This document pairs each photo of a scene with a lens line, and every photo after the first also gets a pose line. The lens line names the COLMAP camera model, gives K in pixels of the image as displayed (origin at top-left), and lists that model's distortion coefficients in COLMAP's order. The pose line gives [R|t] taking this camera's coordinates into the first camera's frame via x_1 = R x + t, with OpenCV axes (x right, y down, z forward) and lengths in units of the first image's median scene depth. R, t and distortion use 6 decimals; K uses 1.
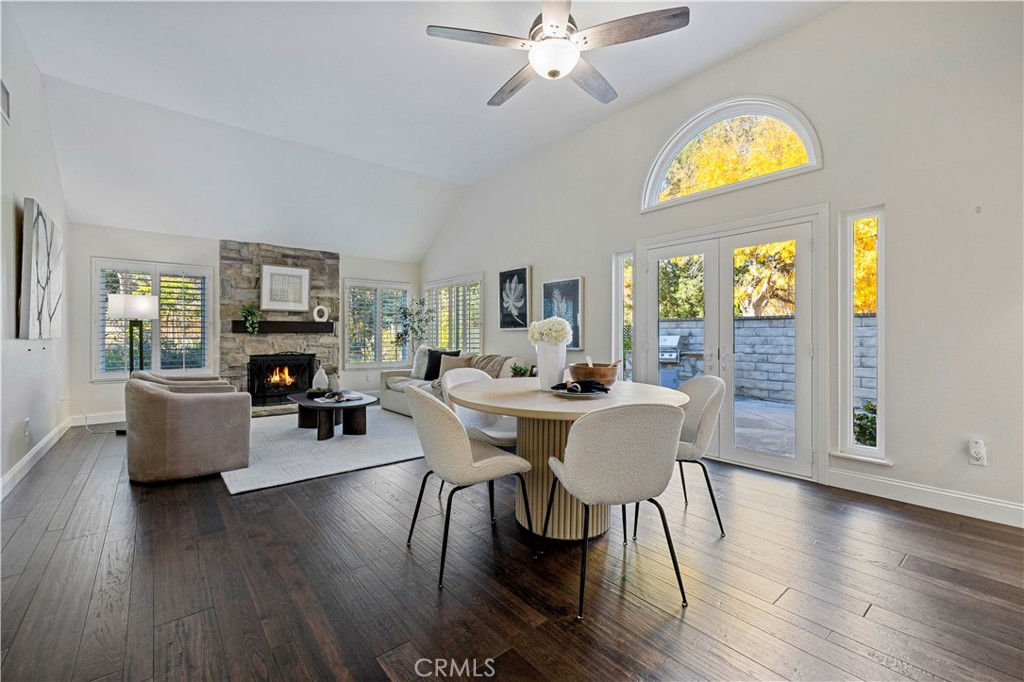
lens RADIAL K [[432.5, 0, 510.9], [0, 432.5, 336.5], [0, 0, 1]] dist [0.003558, 0.000231]
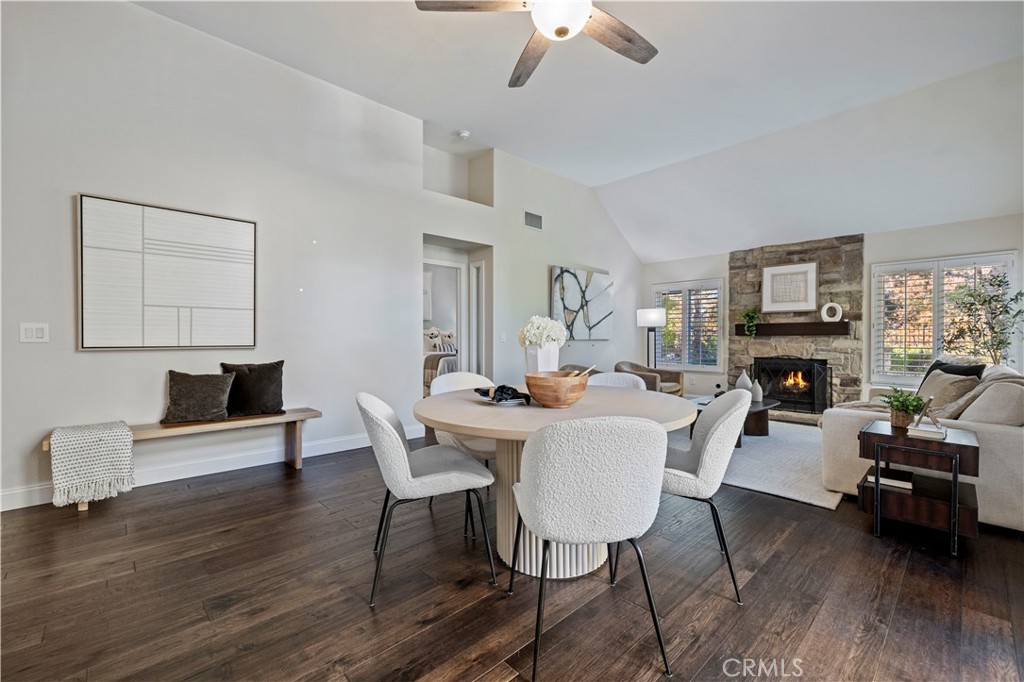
lens RADIAL K [[432.5, 0, 509.1], [0, 432.5, 339.6], [0, 0, 1]] dist [0.003558, 0.000231]
pose [[0.068264, 0.003057, -0.997663, 0.378478], [-0.003280, 0.999991, 0.002840, 0.000150], [0.997662, 0.003079, 0.068273, 0.335076]]
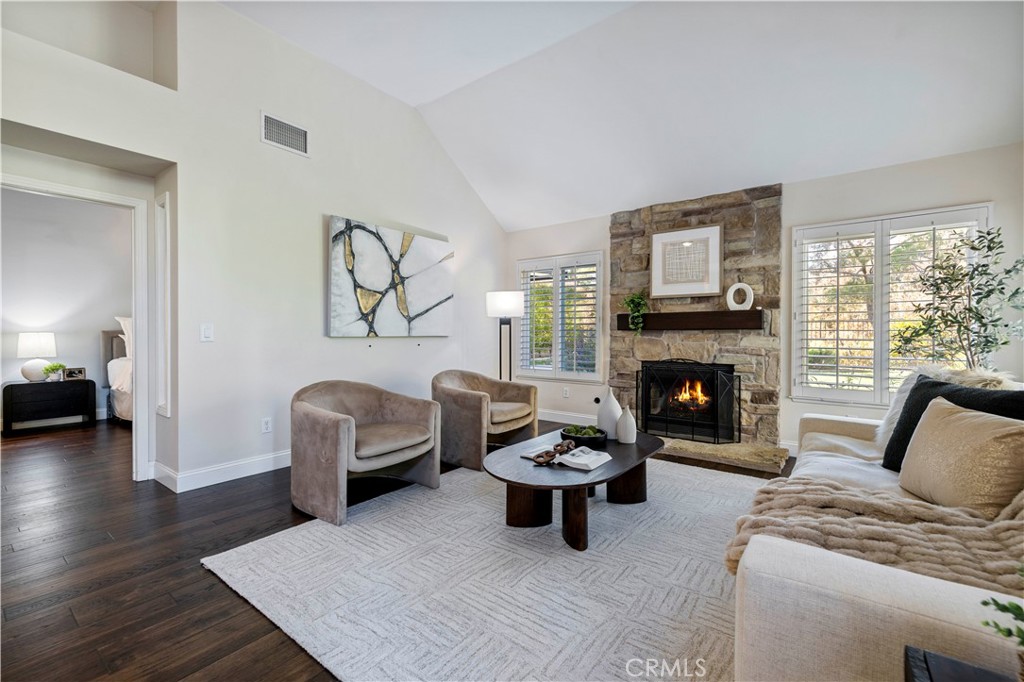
lens RADIAL K [[432.5, 0, 511.9], [0, 432.5, 336.3], [0, 0, 1]] dist [0.003558, 0.000231]
pose [[0.233815, 0.005686, -0.972264, 0.061522], [-0.002150, 0.999983, 0.005331, -0.001738], [0.972279, 0.000844, 0.233824, 0.594515]]
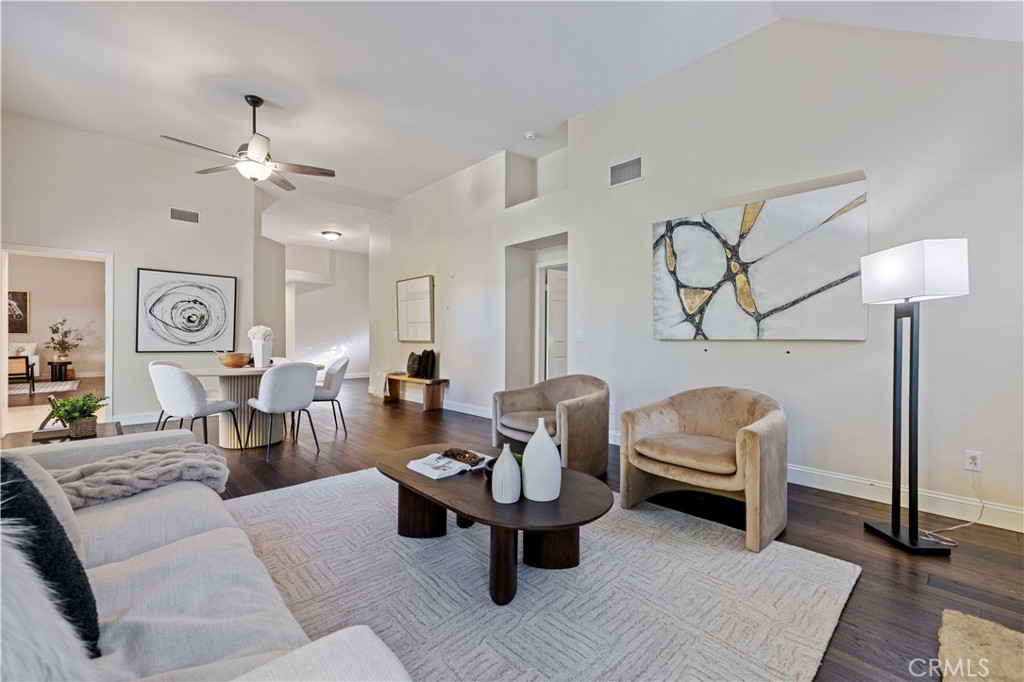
lens RADIAL K [[432.5, 0, 505.8], [0, 432.5, 337.9], [0, 0, 1]] dist [0.003558, 0.000231]
pose [[-0.998377, 0.005727, -0.056656, -0.311392], [0.005161, 0.999935, 0.010136, -0.006479], [0.056710, 0.009827, -0.998342, 1.088544]]
